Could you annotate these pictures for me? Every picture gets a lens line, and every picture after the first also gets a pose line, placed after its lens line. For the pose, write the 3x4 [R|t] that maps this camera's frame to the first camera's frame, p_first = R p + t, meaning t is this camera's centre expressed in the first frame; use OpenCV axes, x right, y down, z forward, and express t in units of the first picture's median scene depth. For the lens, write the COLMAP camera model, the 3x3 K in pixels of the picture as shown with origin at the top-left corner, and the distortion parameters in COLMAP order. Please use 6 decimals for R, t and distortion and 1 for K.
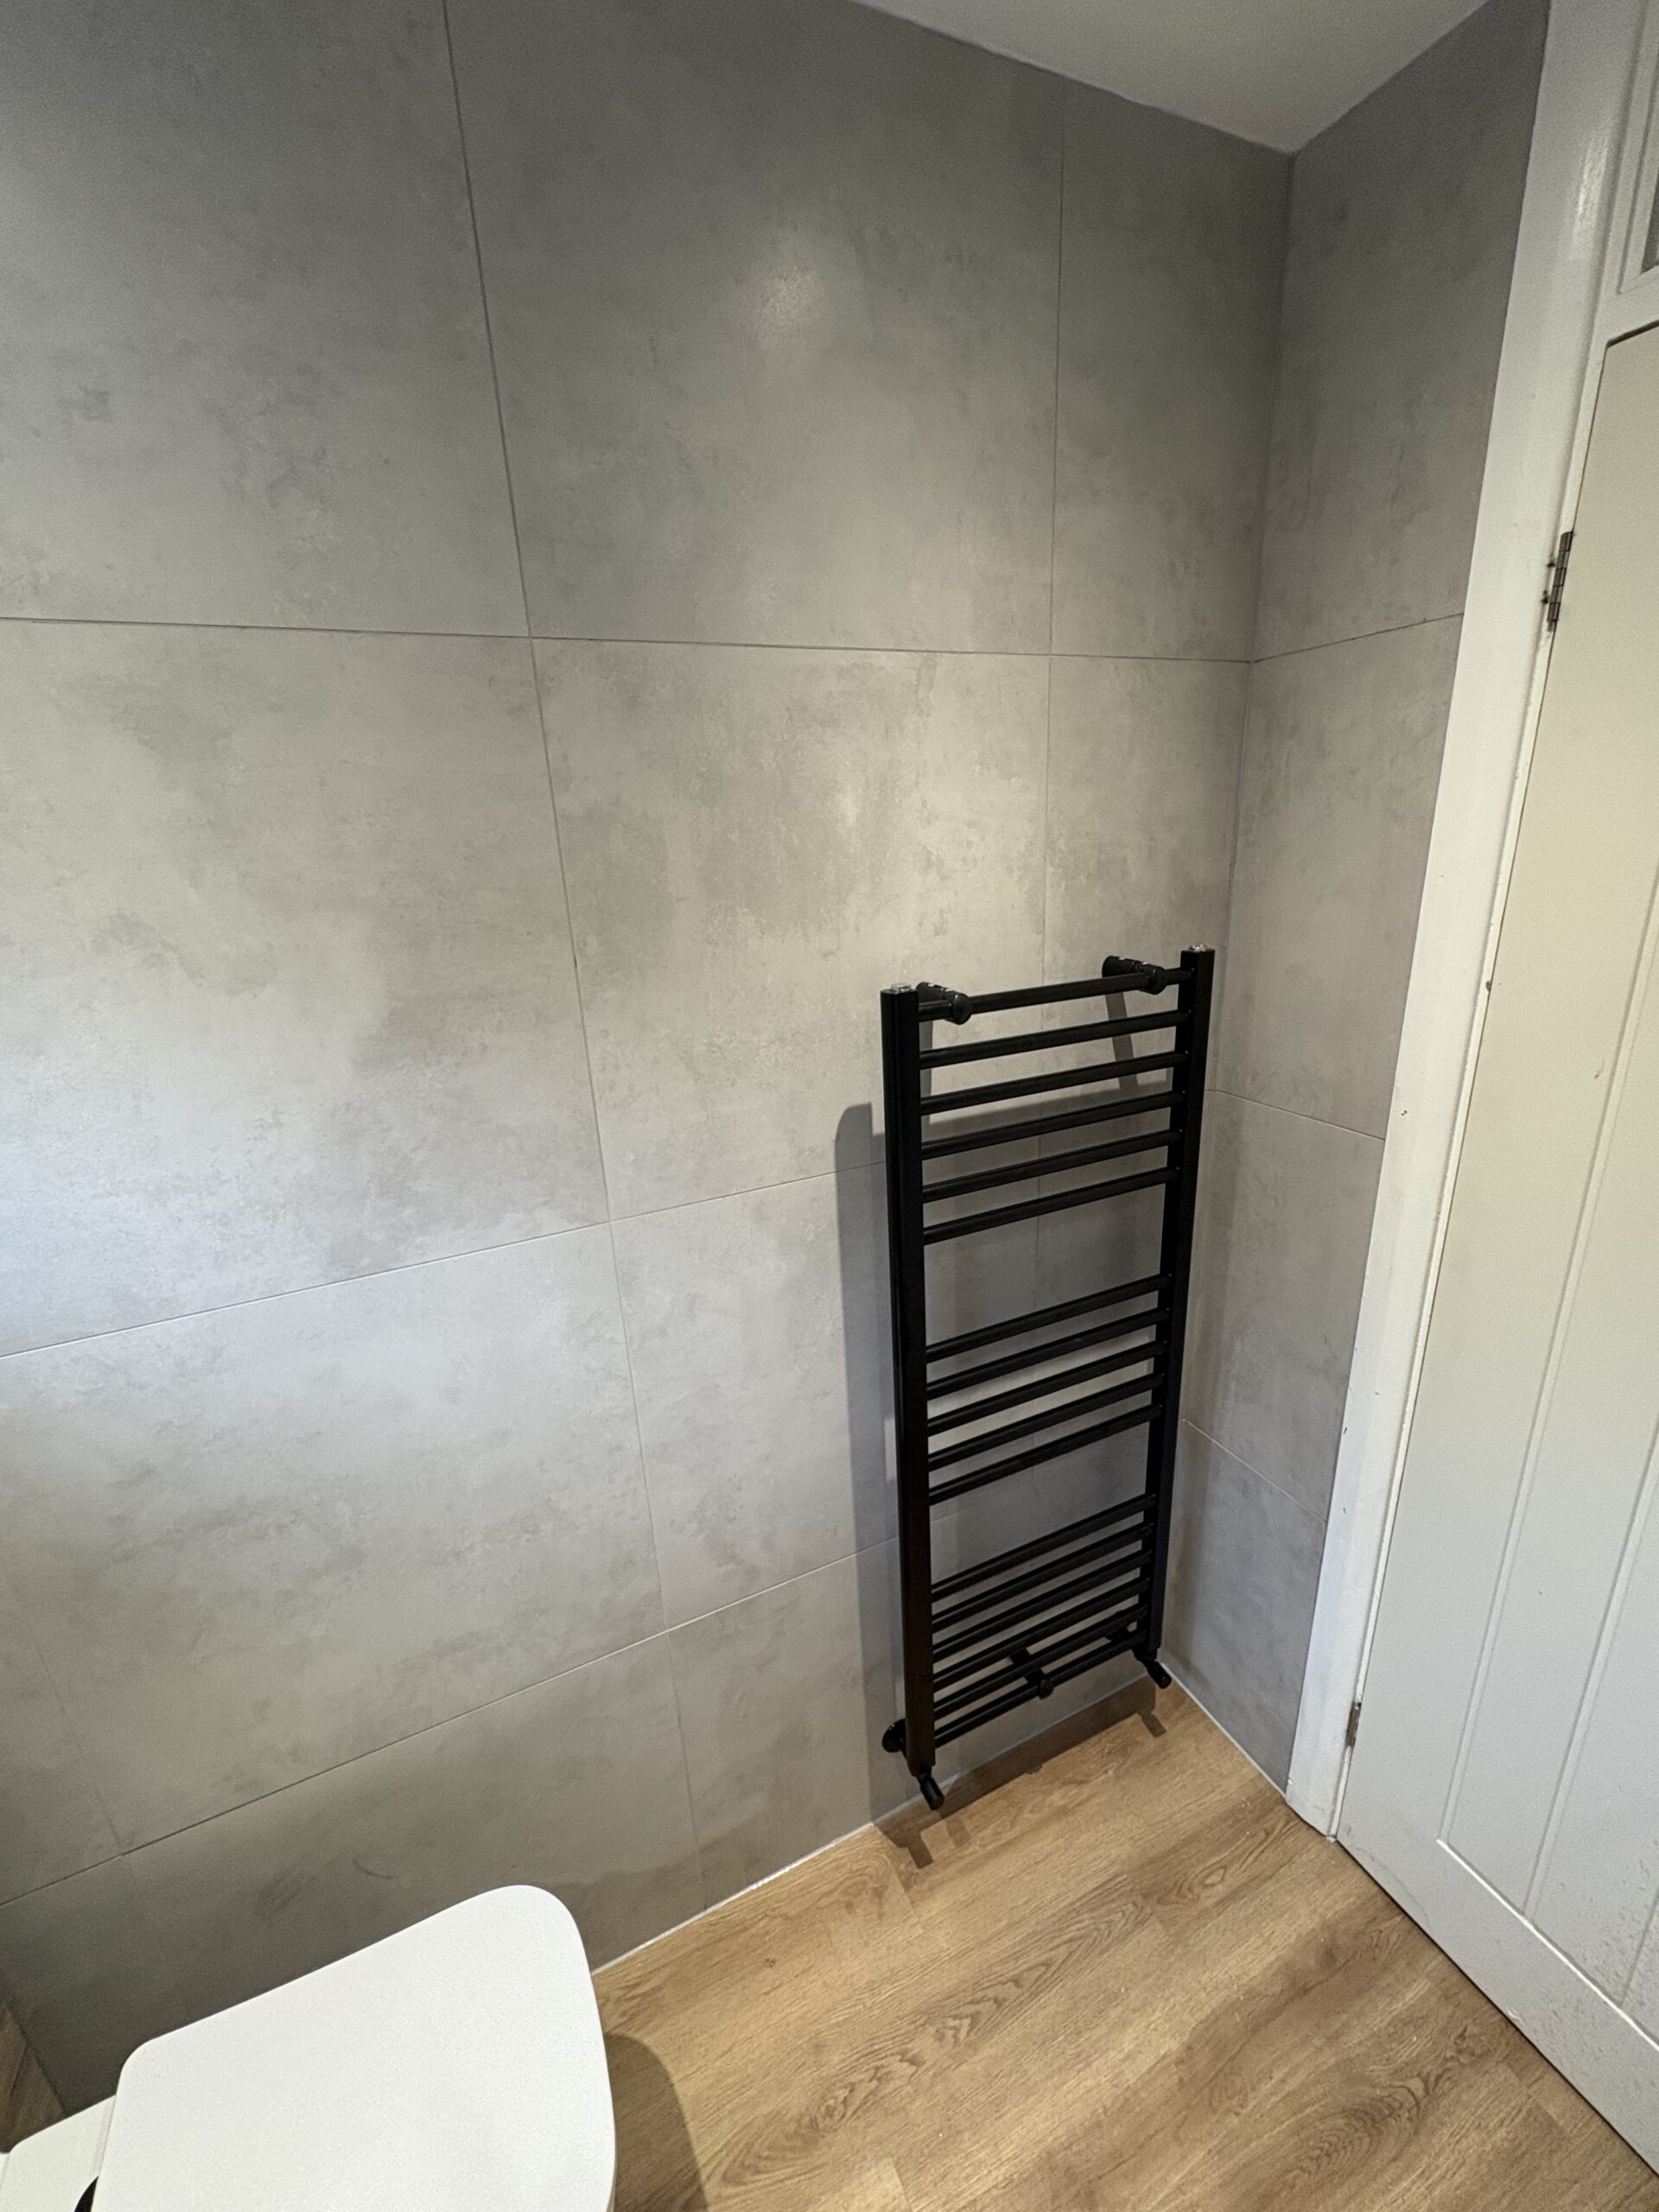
lens RADIAL K [[876.8, 0, 829.5], [0, 876.8, 1106.0], [0, 0, 1]] dist [-0.000878, -0.000090]
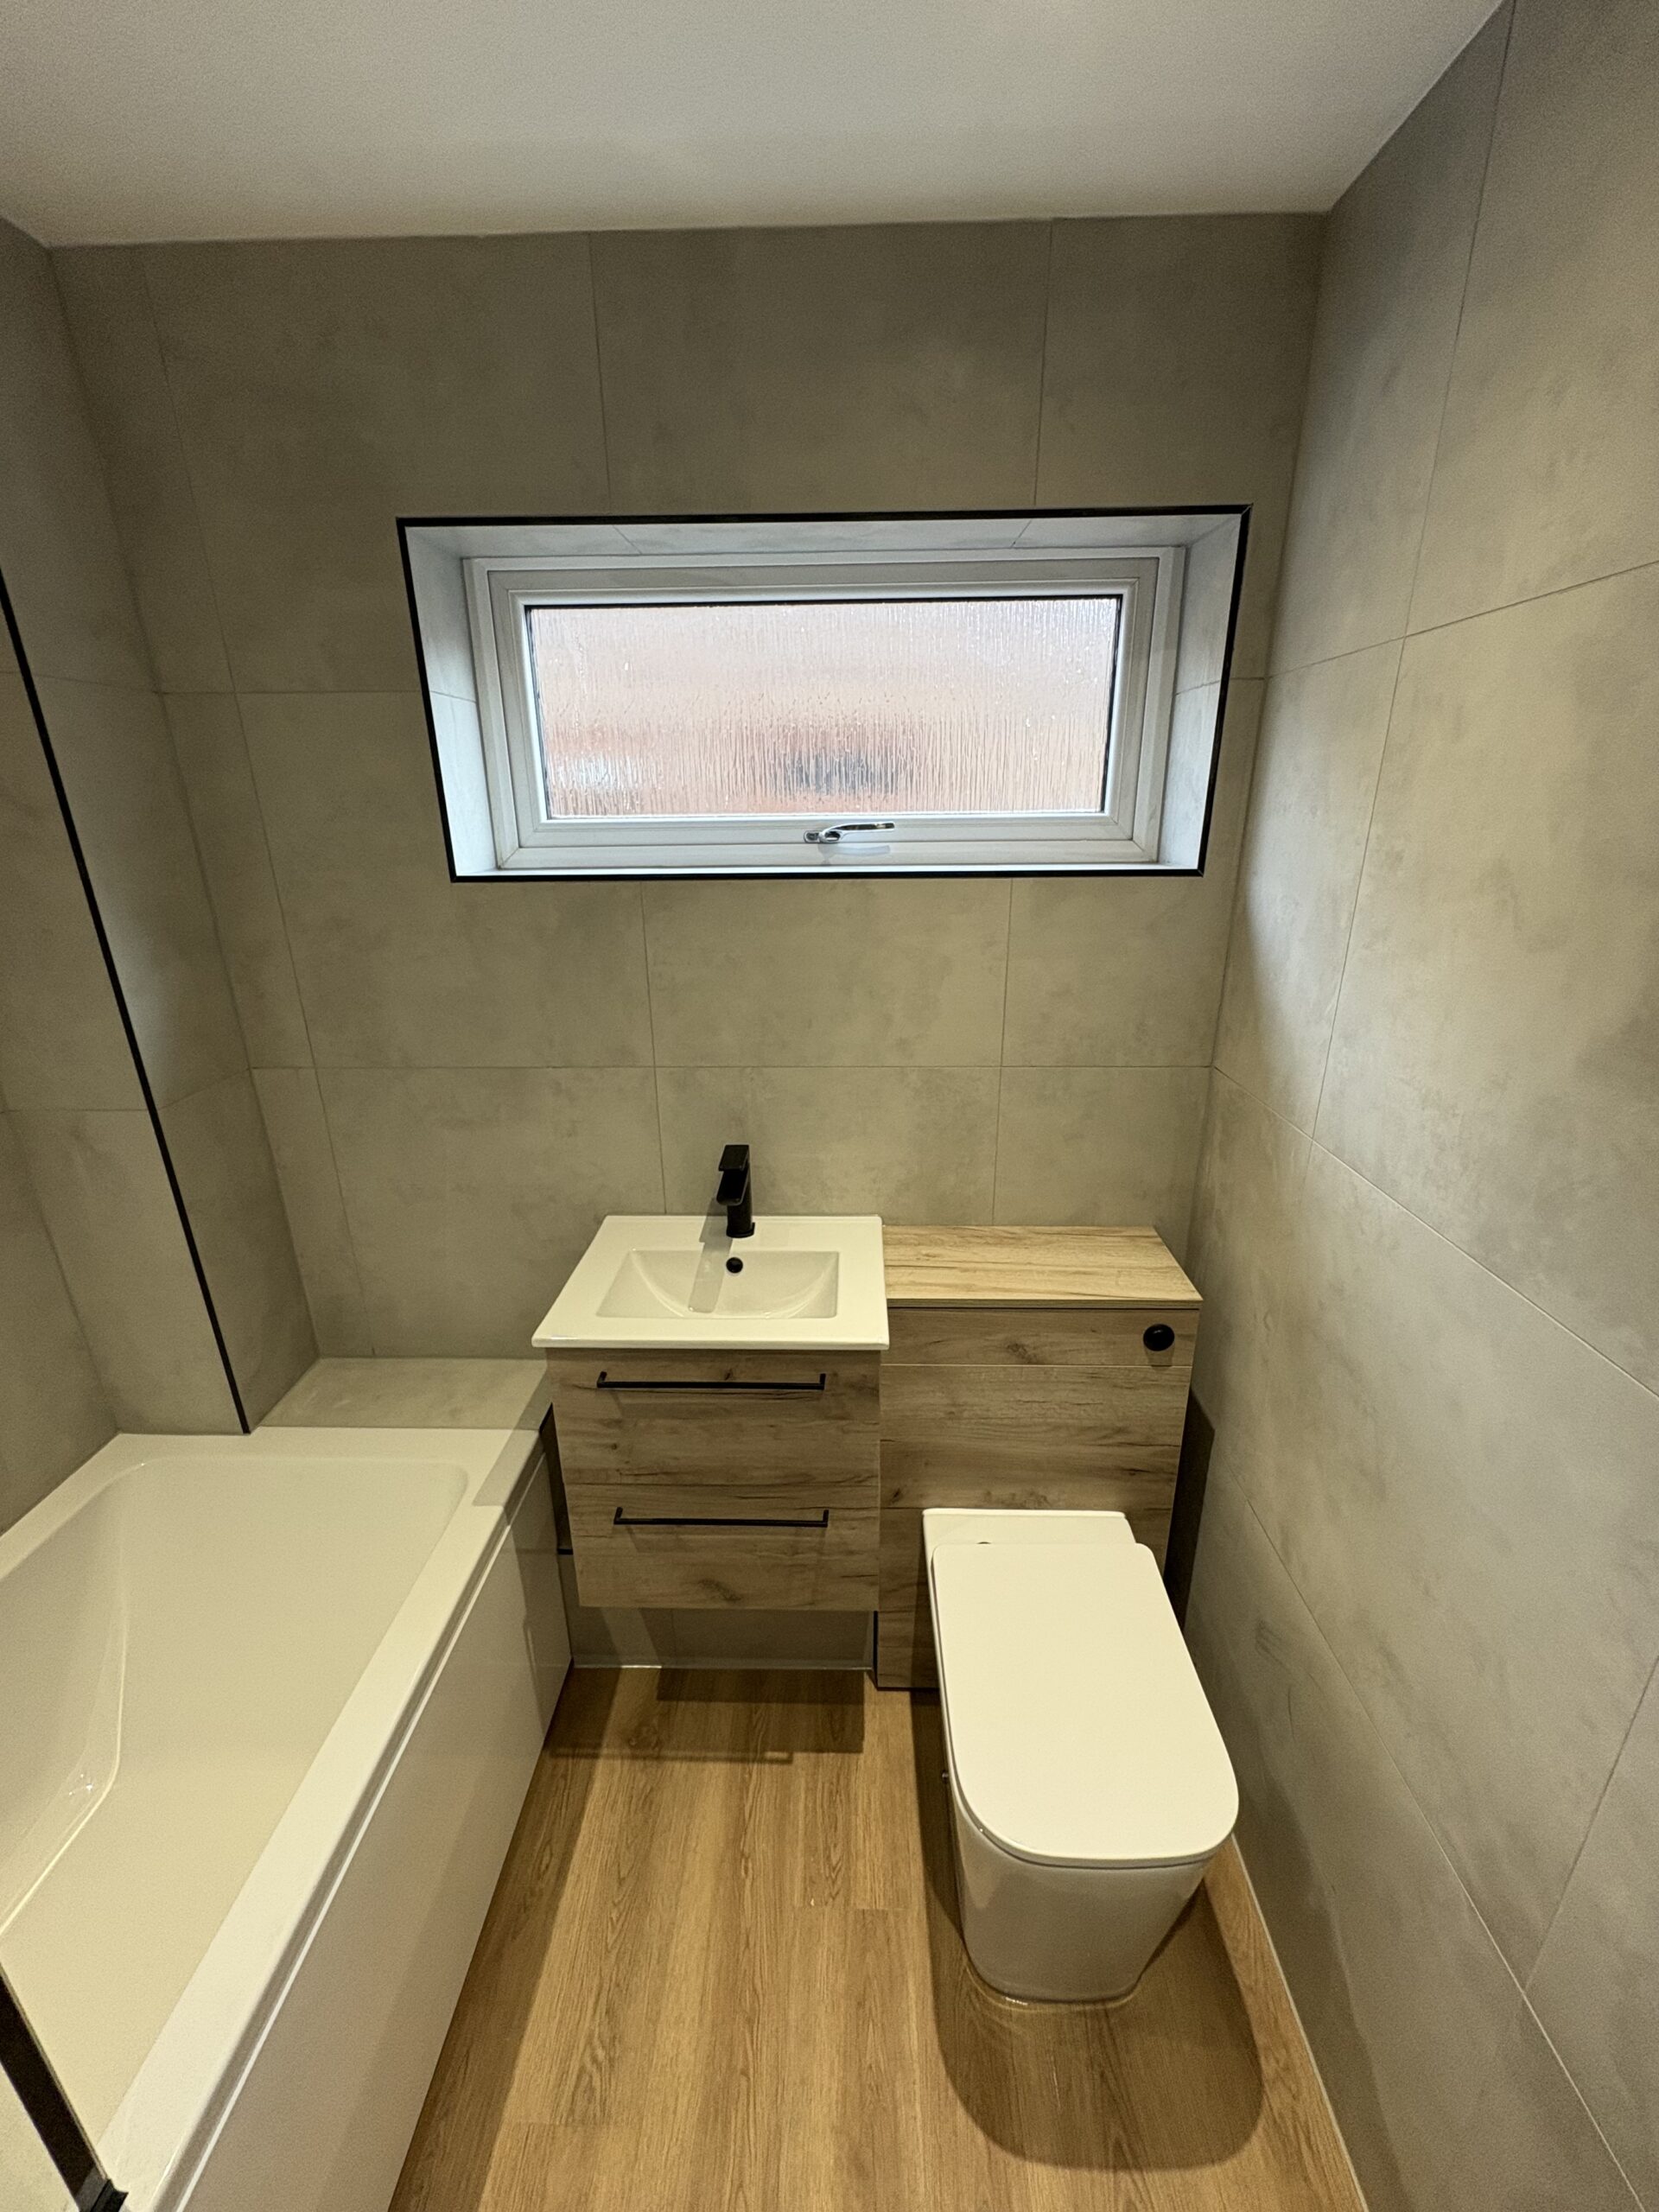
lens RADIAL K [[876.8, 0, 829.5], [0, 876.8, 1106.0], [0, 0, 1]] dist [-0.000878, -0.000090]
pose [[-0.446867, 0.345812, -0.825060, 0.332123], [-0.235997, 0.844028, 0.481583, -0.160462], [0.862911, 0.409916, -0.295558, 0.400388]]
